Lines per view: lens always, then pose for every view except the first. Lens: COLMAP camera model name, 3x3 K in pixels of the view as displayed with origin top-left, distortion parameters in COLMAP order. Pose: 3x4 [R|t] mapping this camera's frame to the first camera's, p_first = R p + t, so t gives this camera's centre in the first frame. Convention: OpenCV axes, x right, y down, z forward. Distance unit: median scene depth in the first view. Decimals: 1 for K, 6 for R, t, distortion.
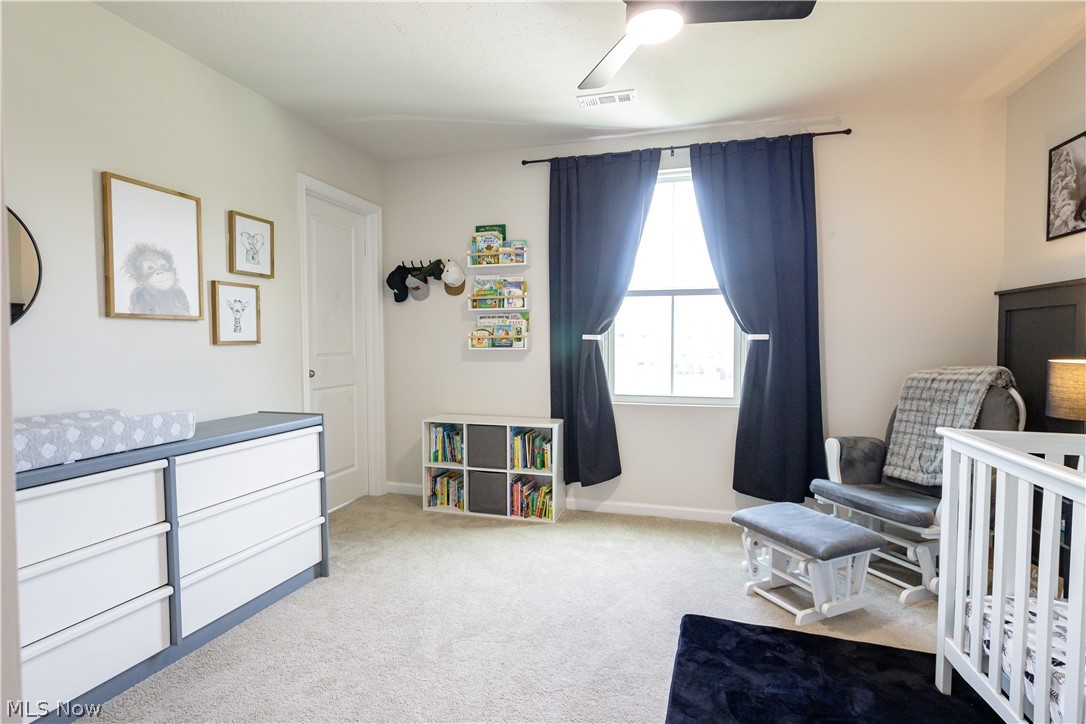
lens RADIAL K [[525.5, 0, 544.9], [0, 525.5, 358.3], [0, 0, 1]] dist [-0.000505, -0.000419]
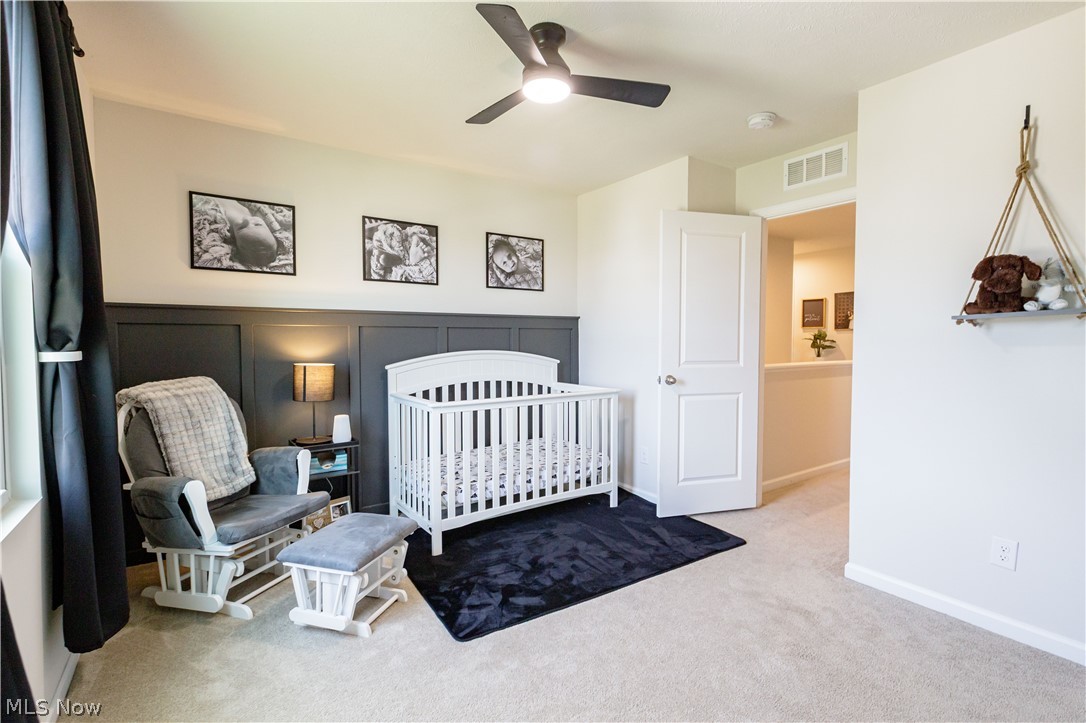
lens RADIAL K [[508.2, 0, 540.9], [0, 508.2, 358.2], [0, 0, 1]] dist [-0.000703, 0.000118]
pose [[-0.772675, -0.021820, 0.634426, -0.289477], [0.024187, 0.997671, 0.063771, -0.058388], [-0.634340, 0.064619, -0.770348, 1.070637]]
